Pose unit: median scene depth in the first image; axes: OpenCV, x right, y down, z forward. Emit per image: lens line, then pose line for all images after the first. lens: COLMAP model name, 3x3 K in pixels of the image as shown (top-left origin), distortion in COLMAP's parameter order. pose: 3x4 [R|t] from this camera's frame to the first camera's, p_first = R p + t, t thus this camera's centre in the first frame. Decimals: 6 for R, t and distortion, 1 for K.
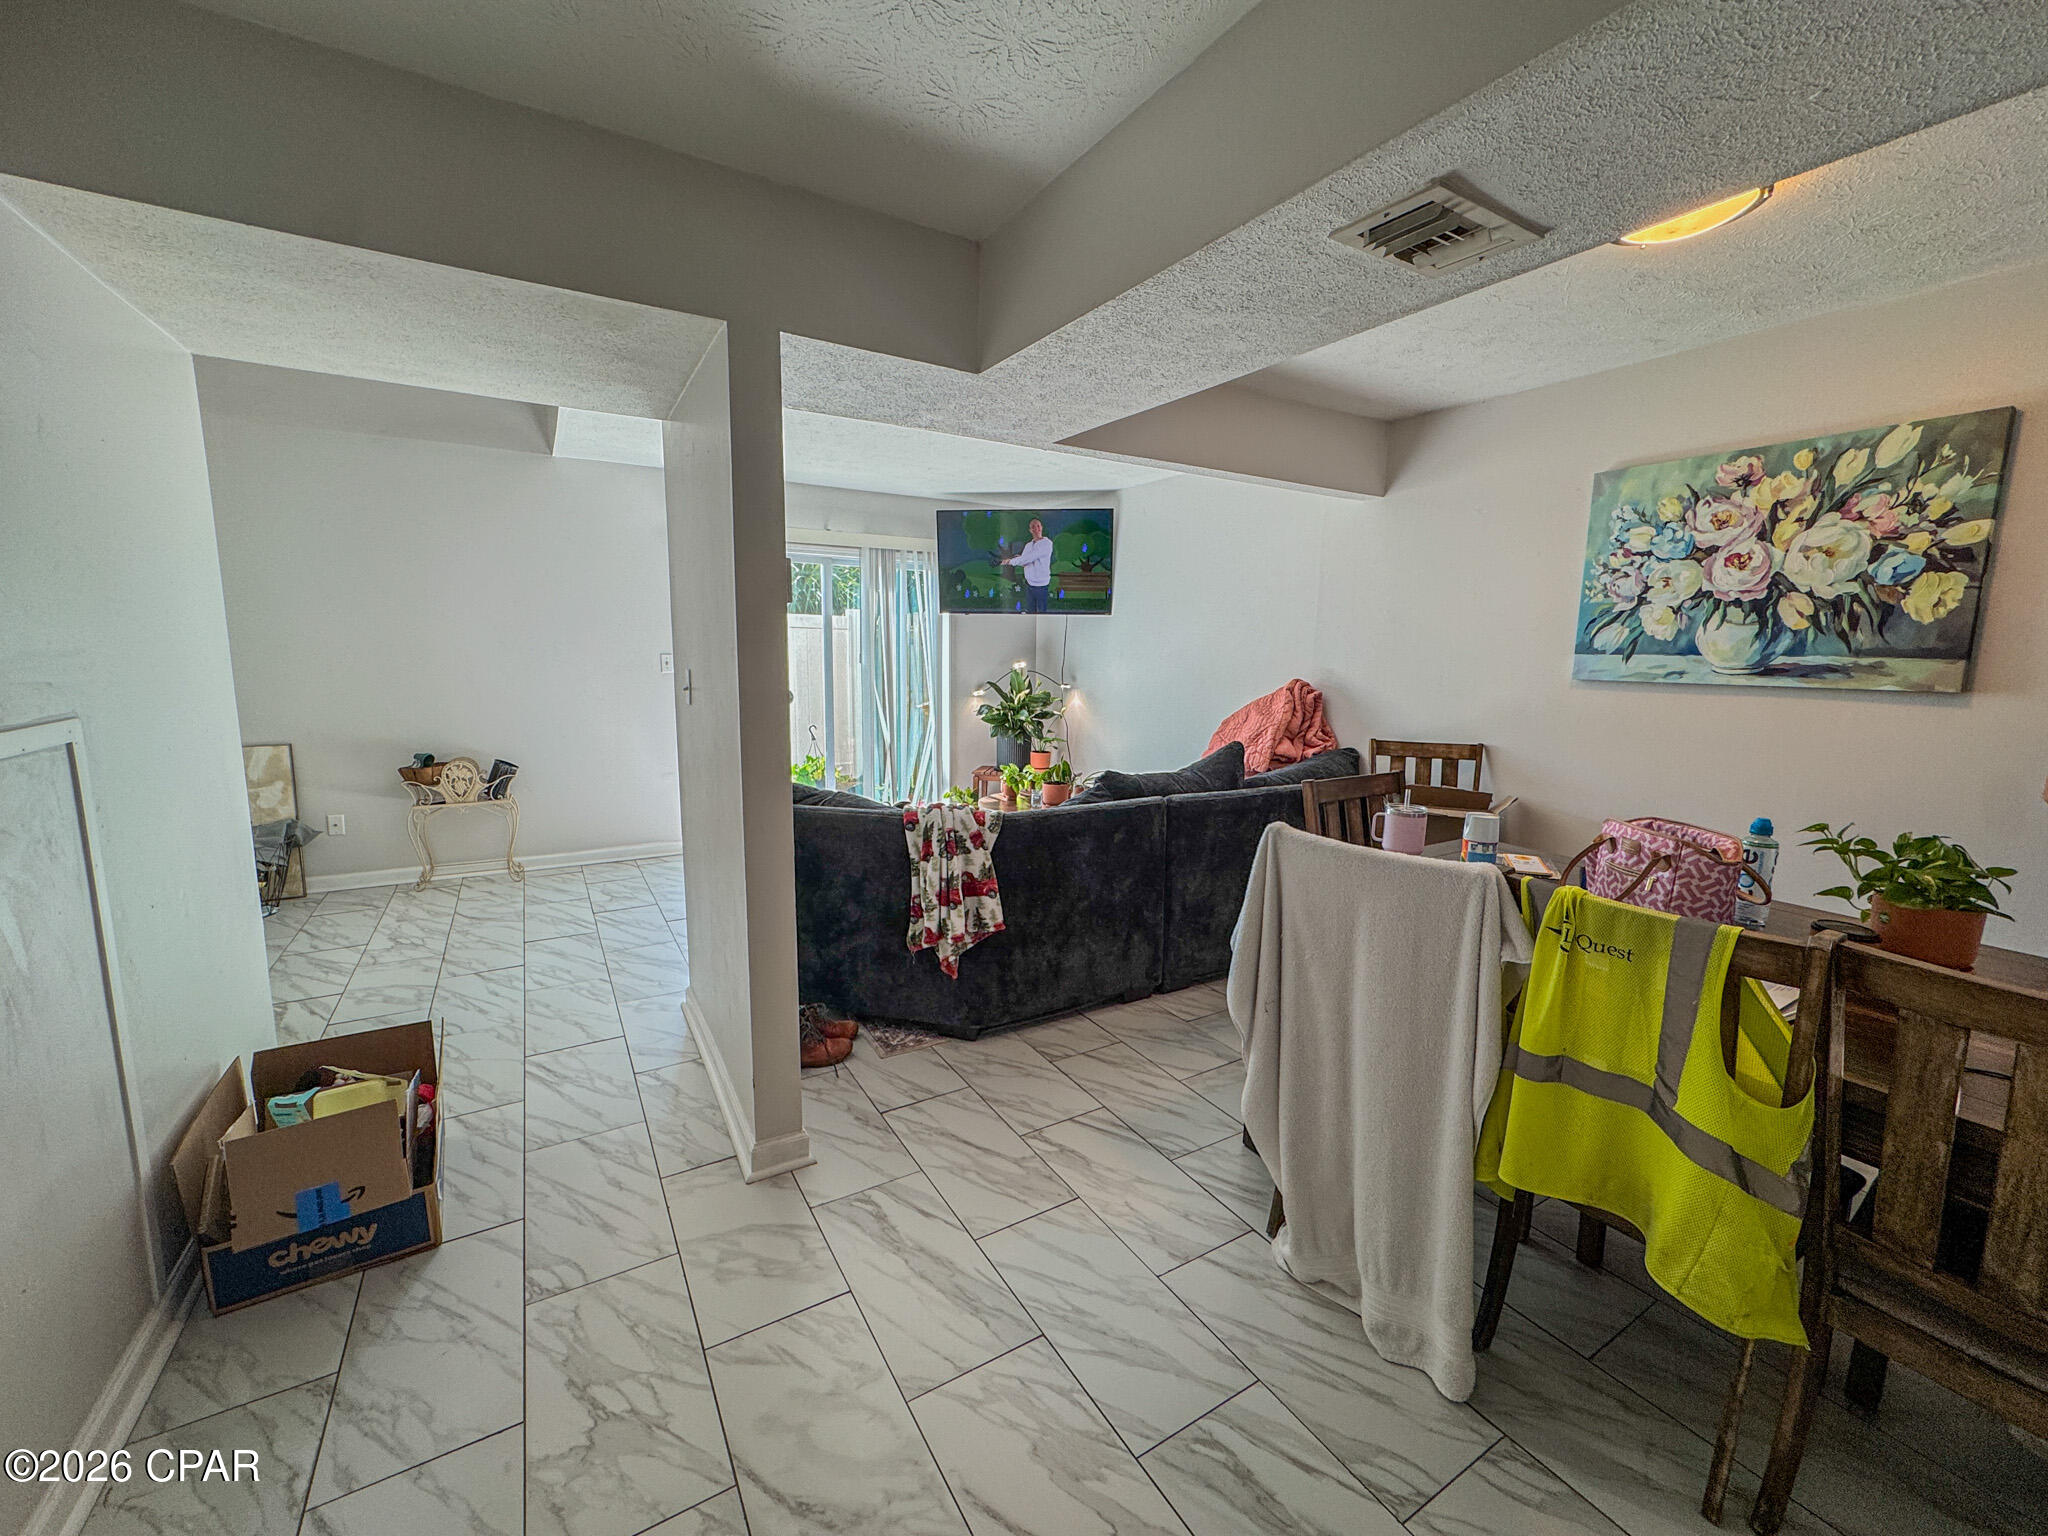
lens RADIAL K [[815.4, 0, 1028.5], [0, 815.4, 769.0], [0, 0, 1]] dist [-0.004553, -0.000221]
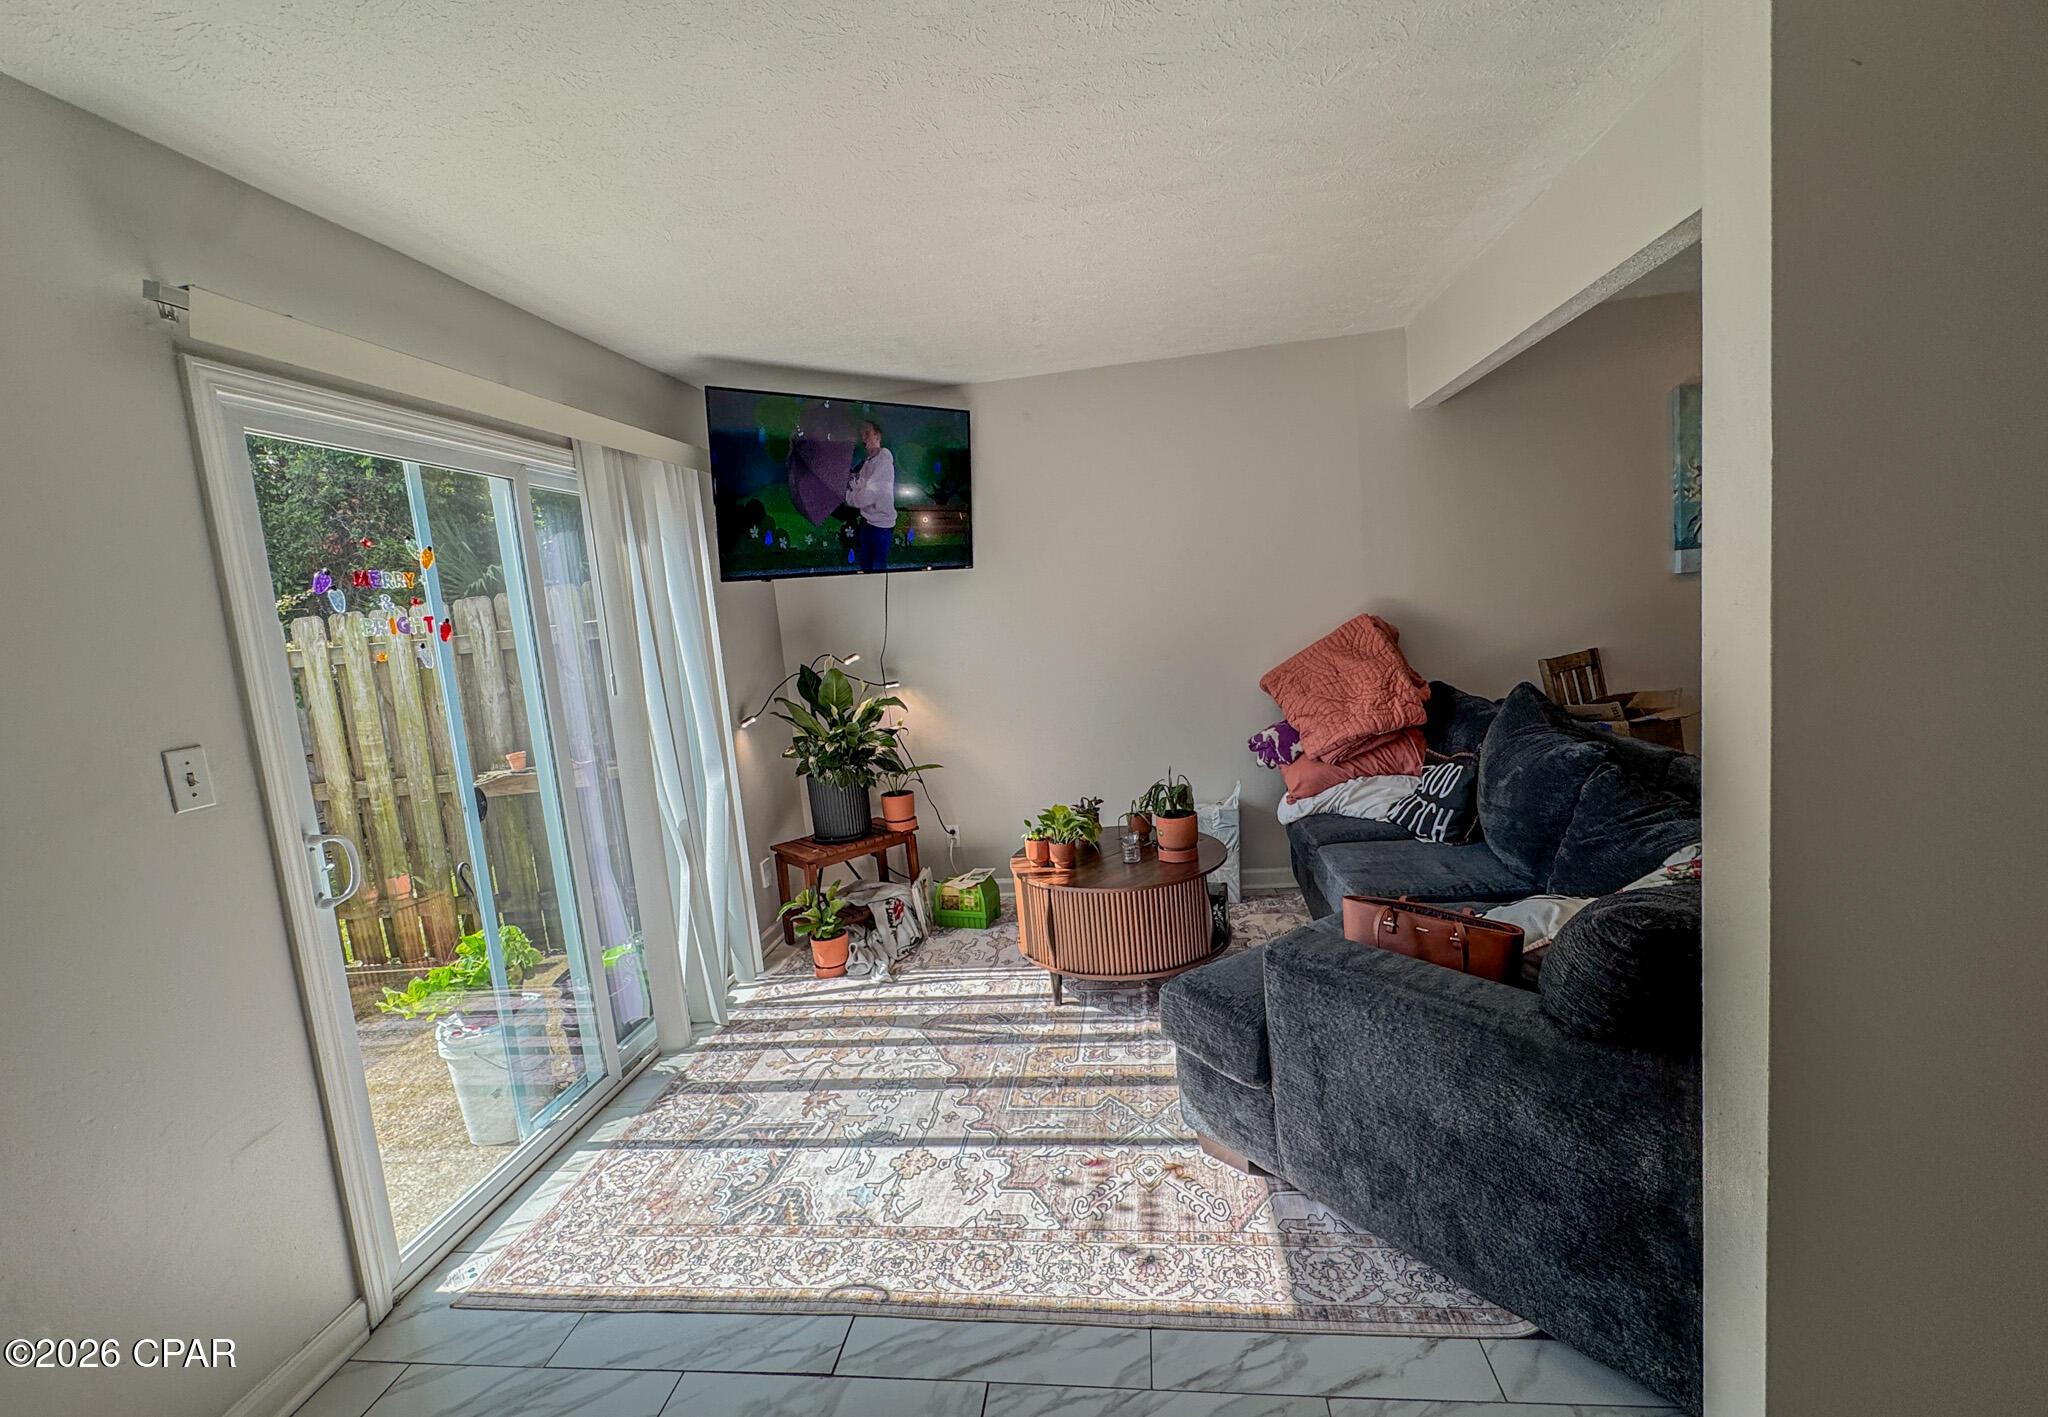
lens RADIAL K [[886.1, 0, 1023.4], [0, 886.1, 706.9], [0, 0, 1]] dist [0.000814, 0.000016]
pose [[0.623046, -0.170410, 0.763396, -1.045167], [0.214424, 0.975802, 0.042822, -0.222513], [-0.752221, 0.137010, 0.644509, 1.161971]]
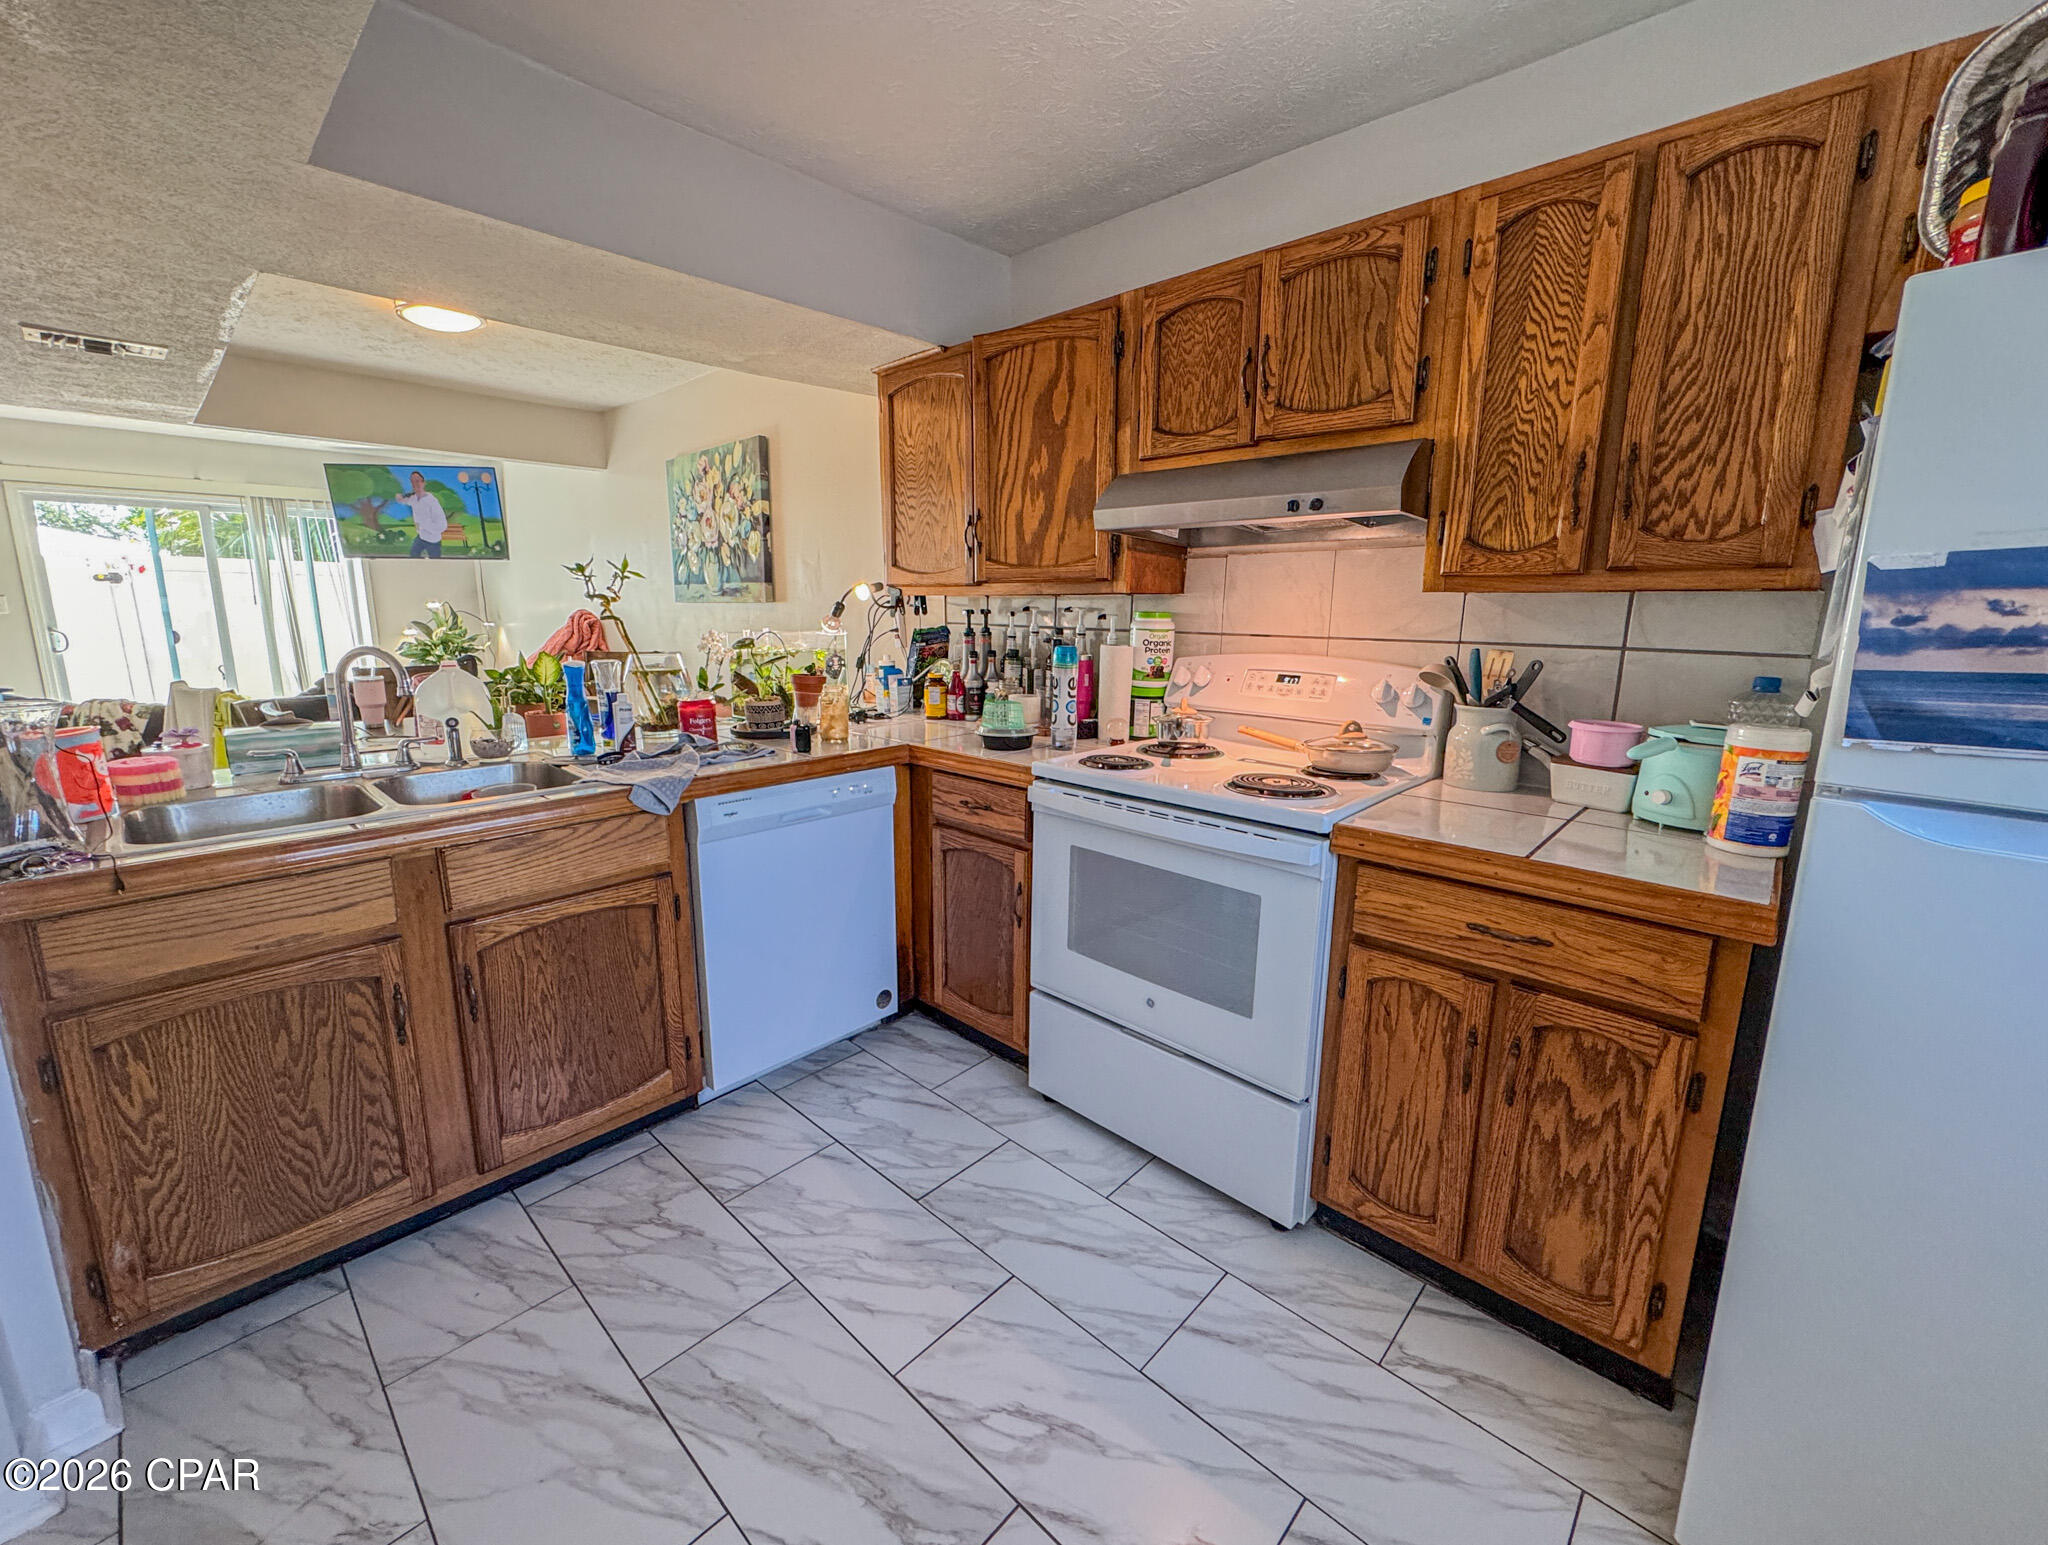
lens RADIAL K [[837.3, 0, 1023.9], [0, 837.3, 759.0], [0, 0, 1]] dist [0.002670, 0.000294]
pose [[0.961389, -0.059381, 0.268710, 1.026285], [0.048829, 0.997757, 0.045791, 0.160386], [-0.270827, -0.030902, 0.962132, -0.758979]]
